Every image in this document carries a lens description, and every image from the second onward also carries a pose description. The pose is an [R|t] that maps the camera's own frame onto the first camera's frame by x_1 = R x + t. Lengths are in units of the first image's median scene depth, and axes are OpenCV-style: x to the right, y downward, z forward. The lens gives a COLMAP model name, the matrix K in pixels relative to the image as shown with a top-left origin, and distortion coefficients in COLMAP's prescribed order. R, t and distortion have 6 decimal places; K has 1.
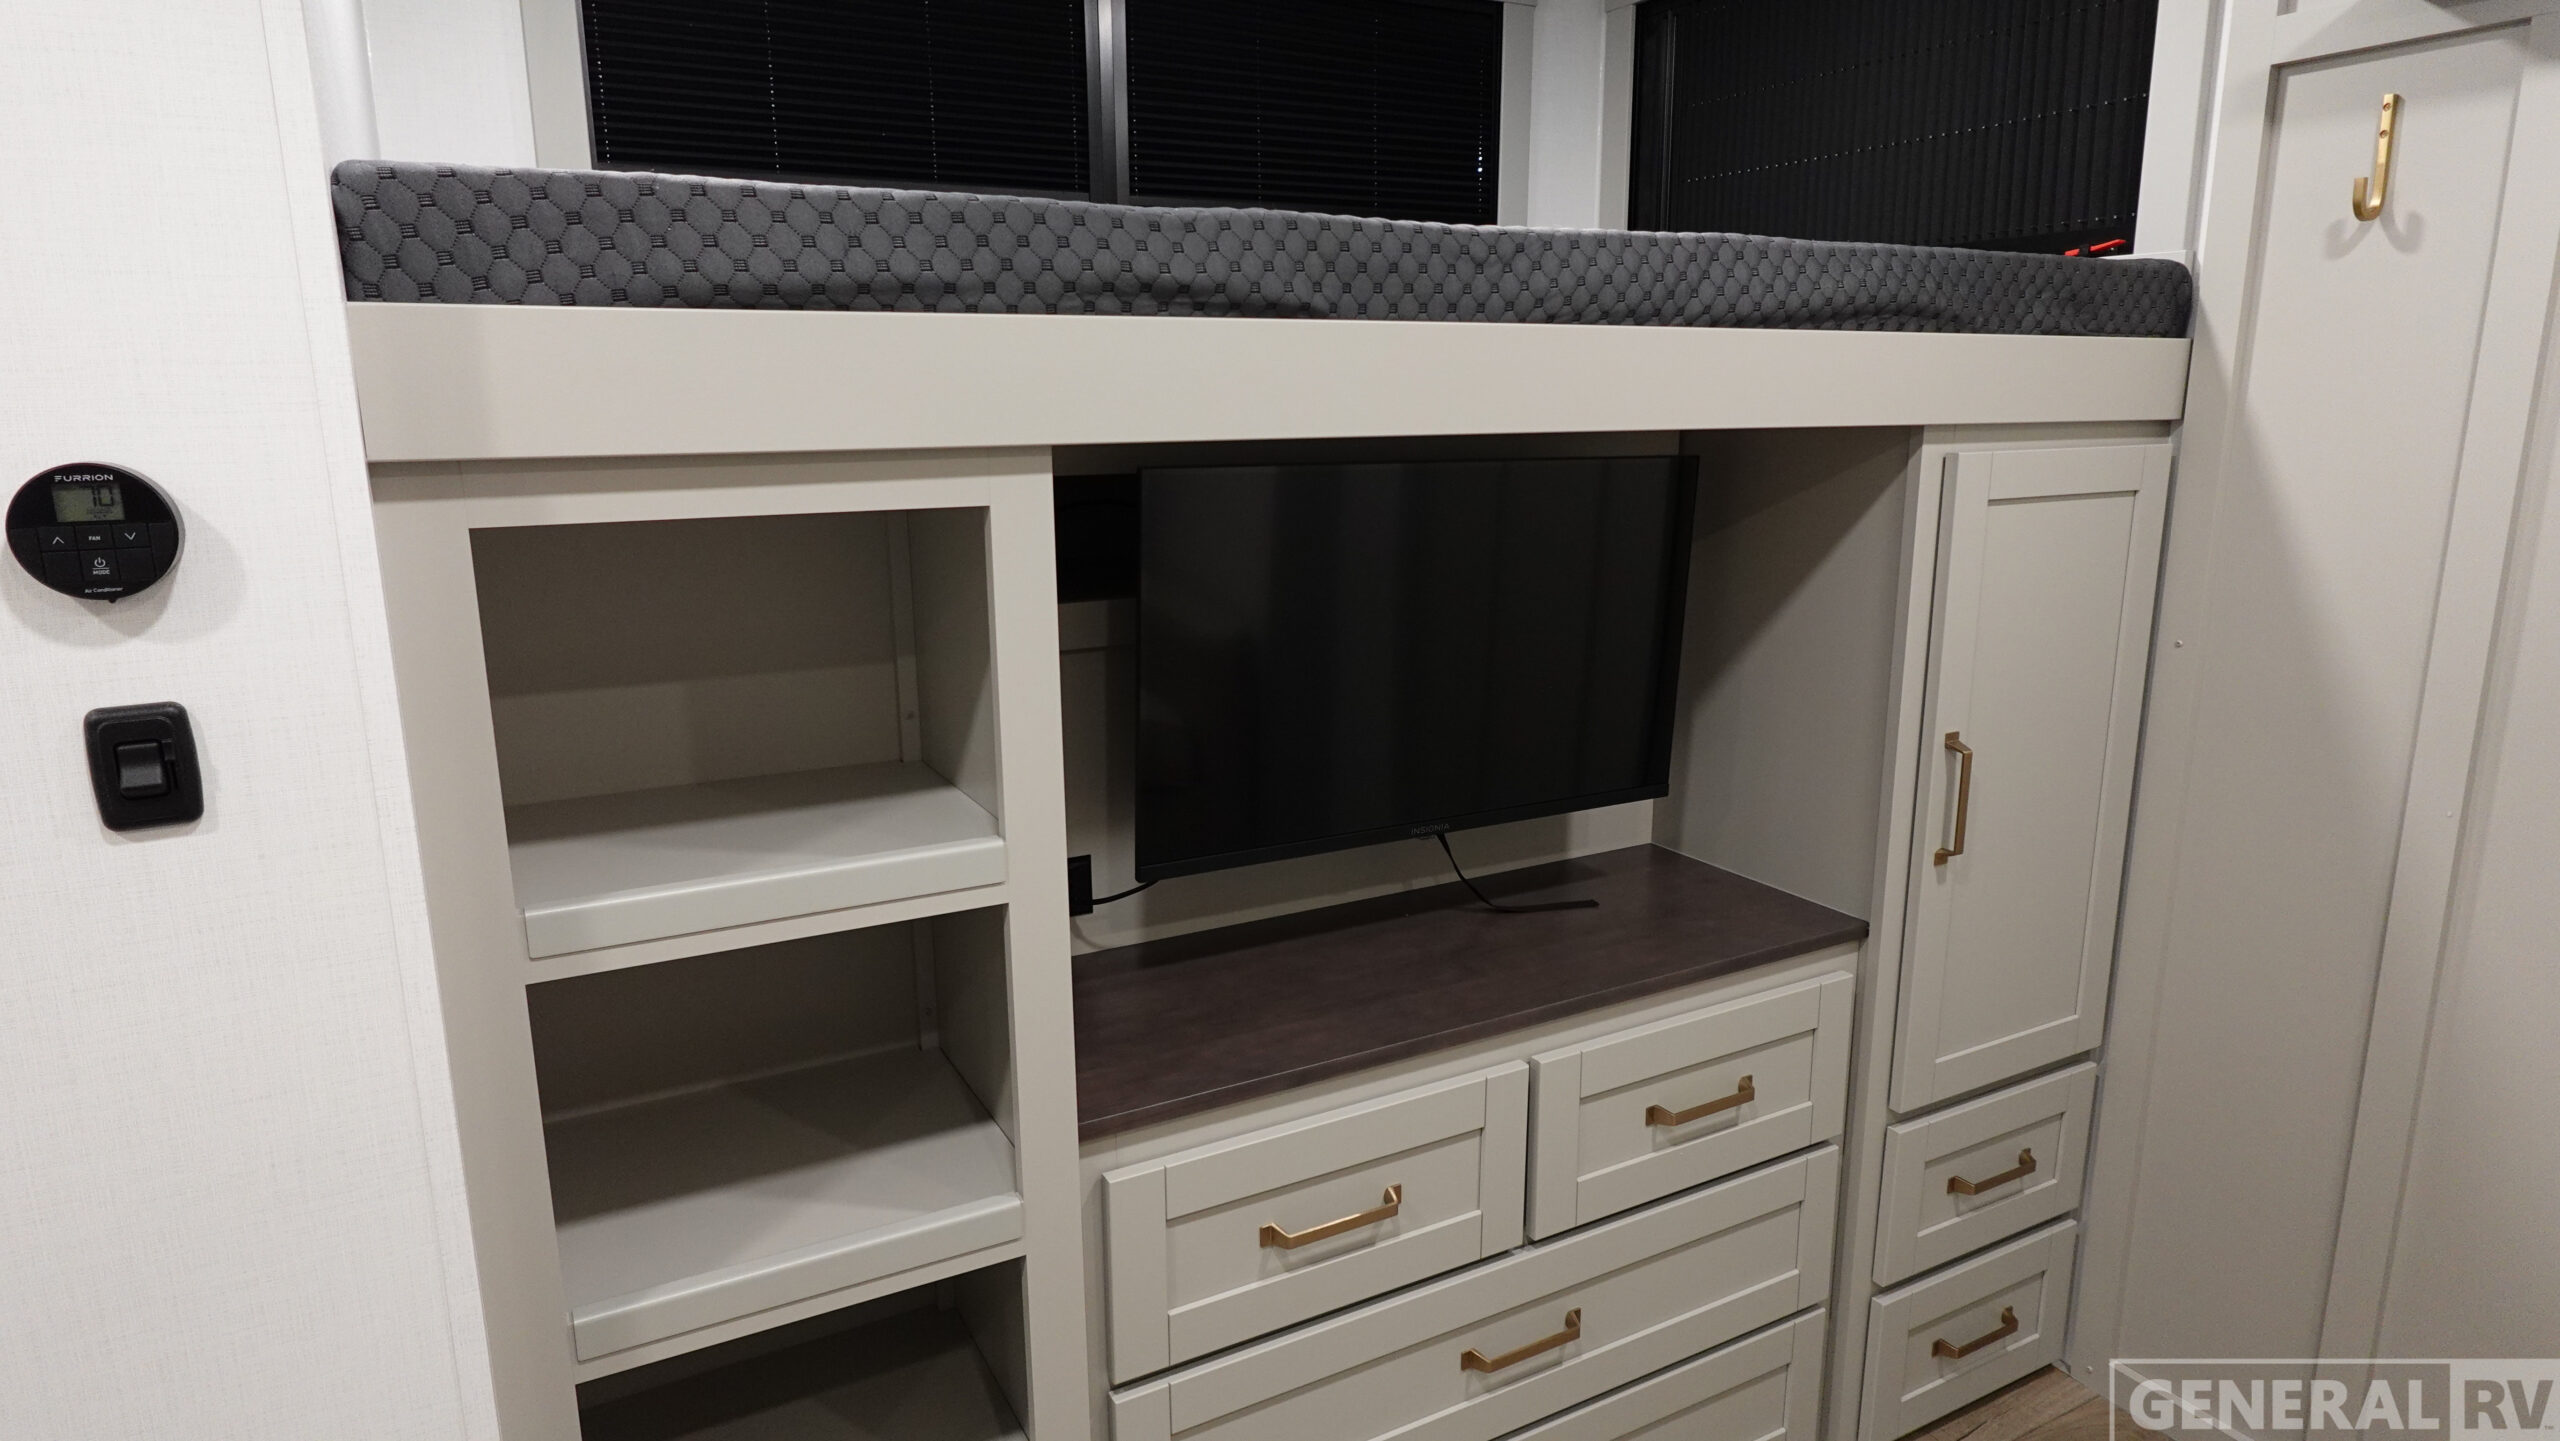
lens RADIAL K [[1475.9, 0, 1280.0], [0, 1475.9, 720.5], [0, 0, 1]] dist [-0.003316, 0.003084]
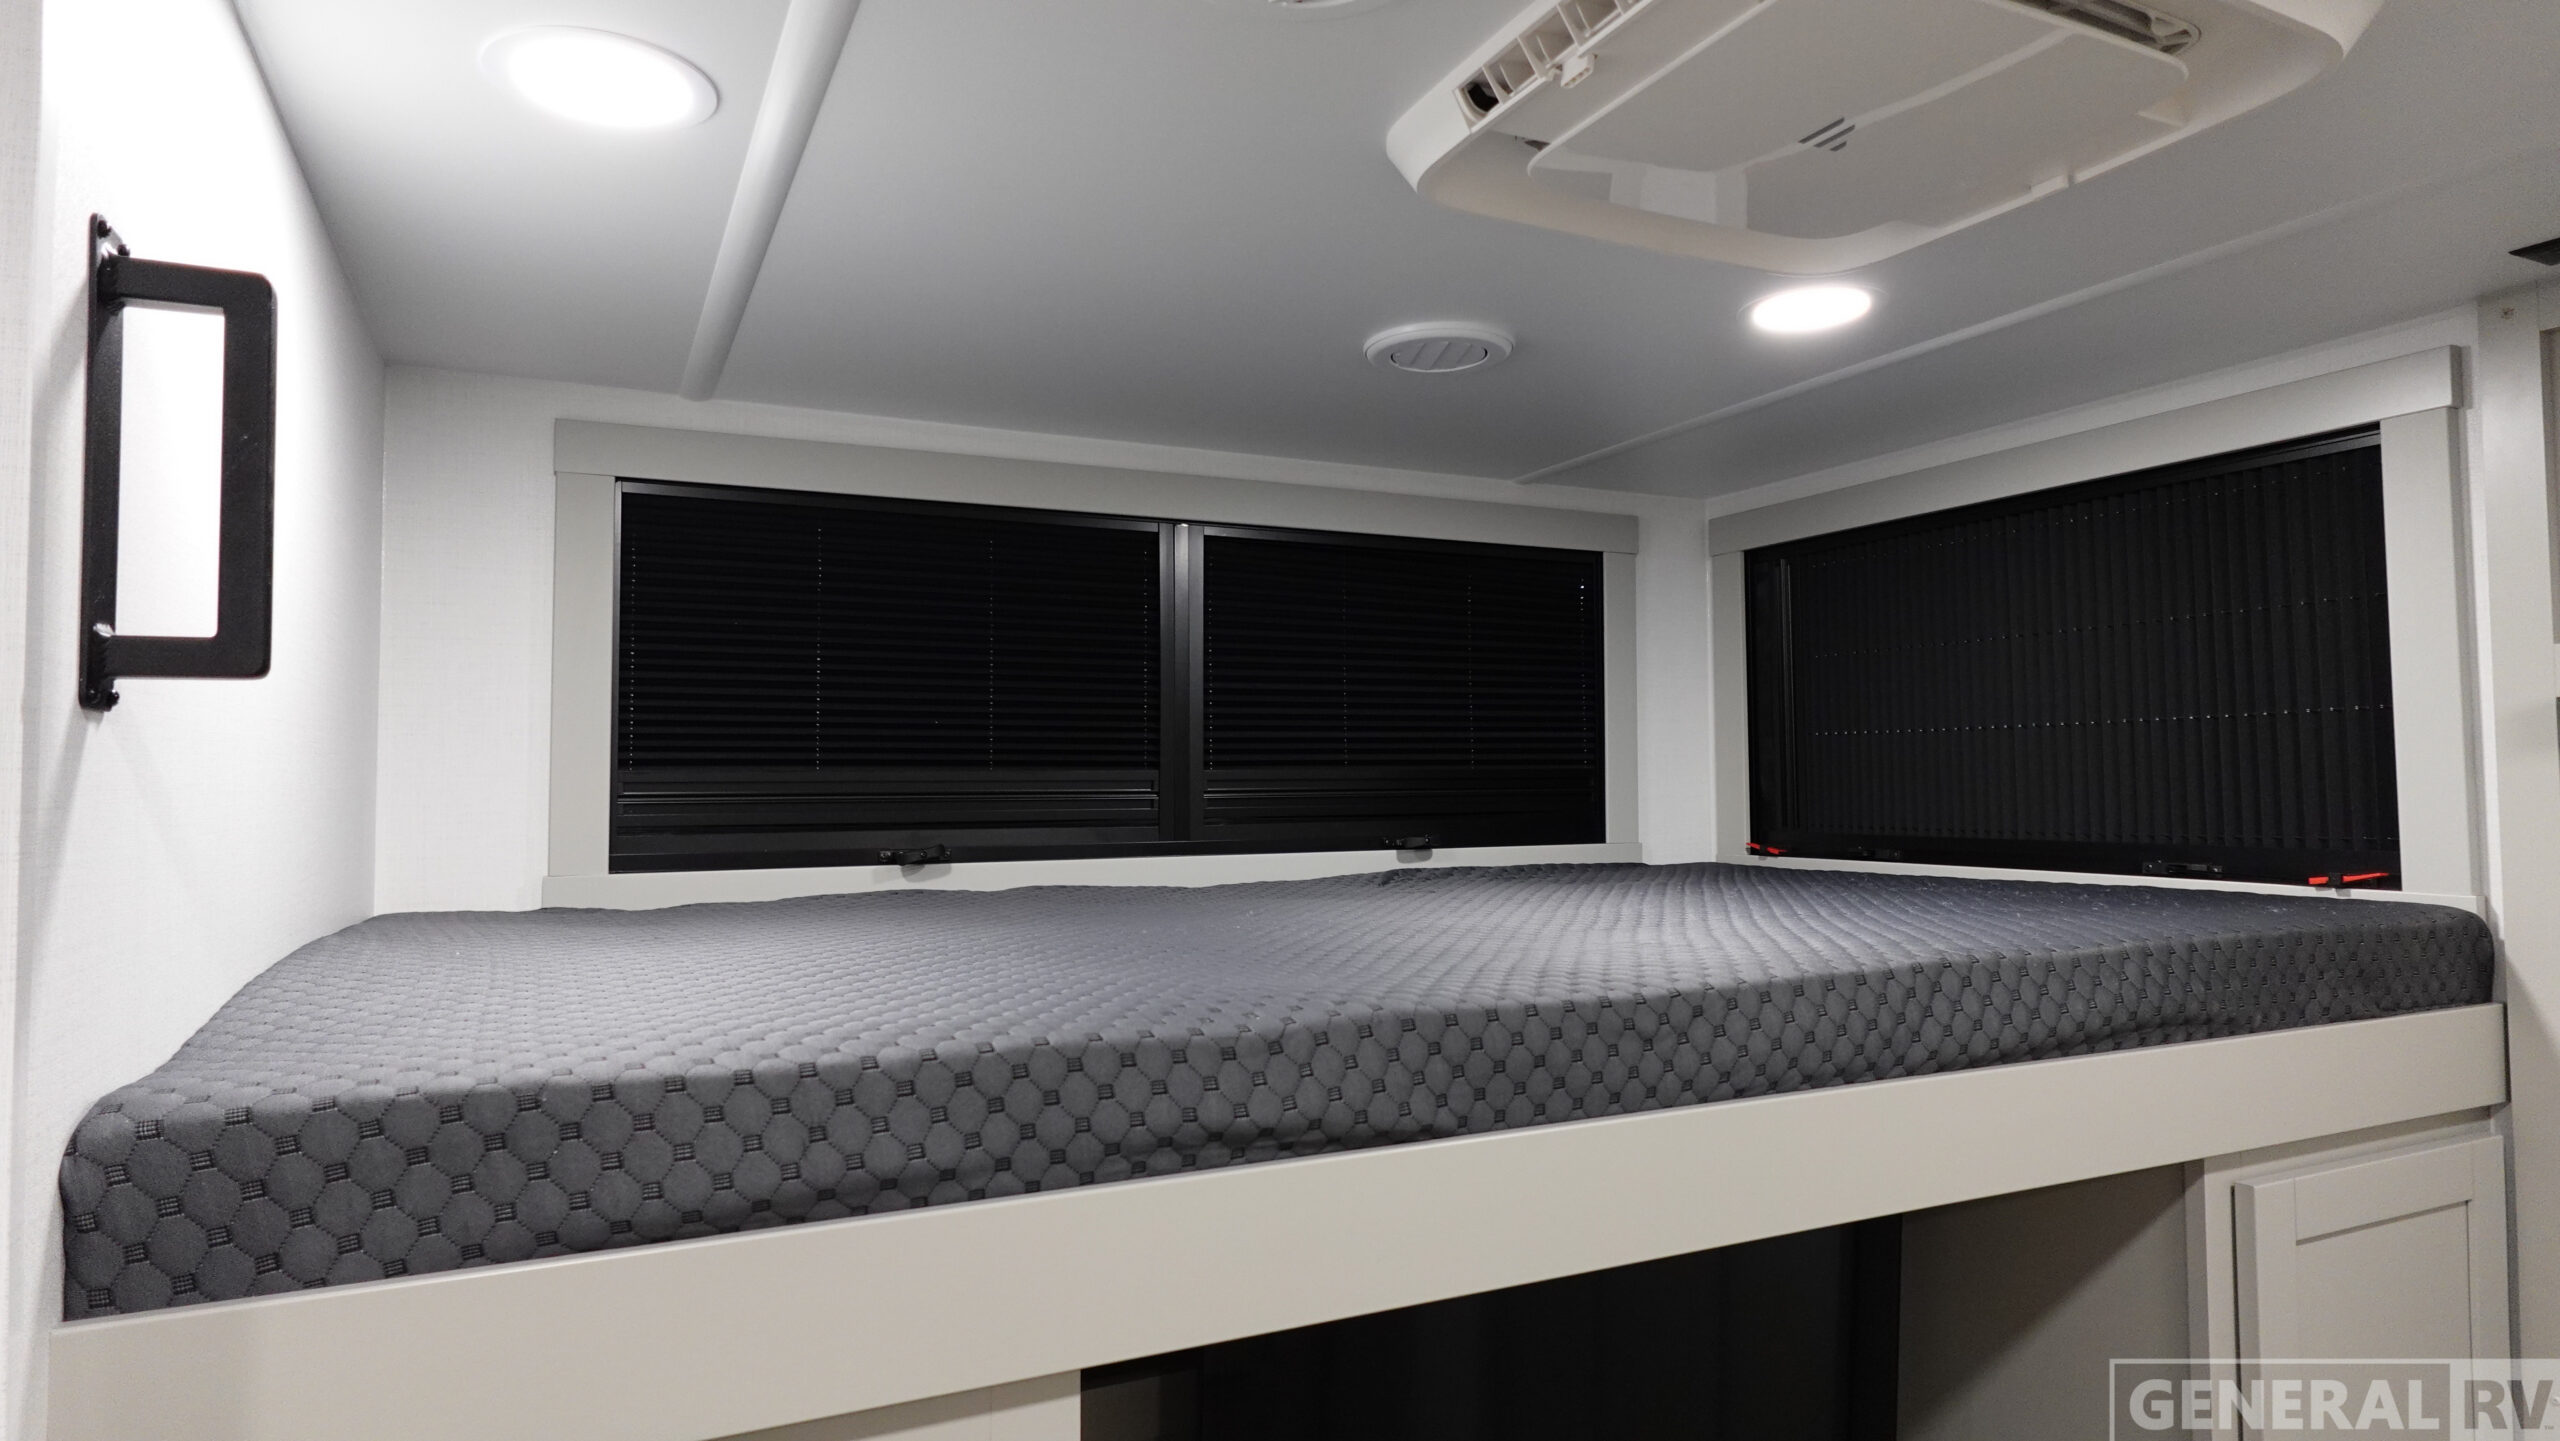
lens RADIAL K [[1481.6, 0, 1280.0], [0, 1481.6, 720.5], [0, 0, 1]] dist [0.003049, -0.003653]
pose [[0.998946, -0.000349, -0.045909, -0.020937], [-0.011324, 0.967201, -0.253759, -0.266097], [0.044492, 0.254012, 0.966177, 0.196759]]
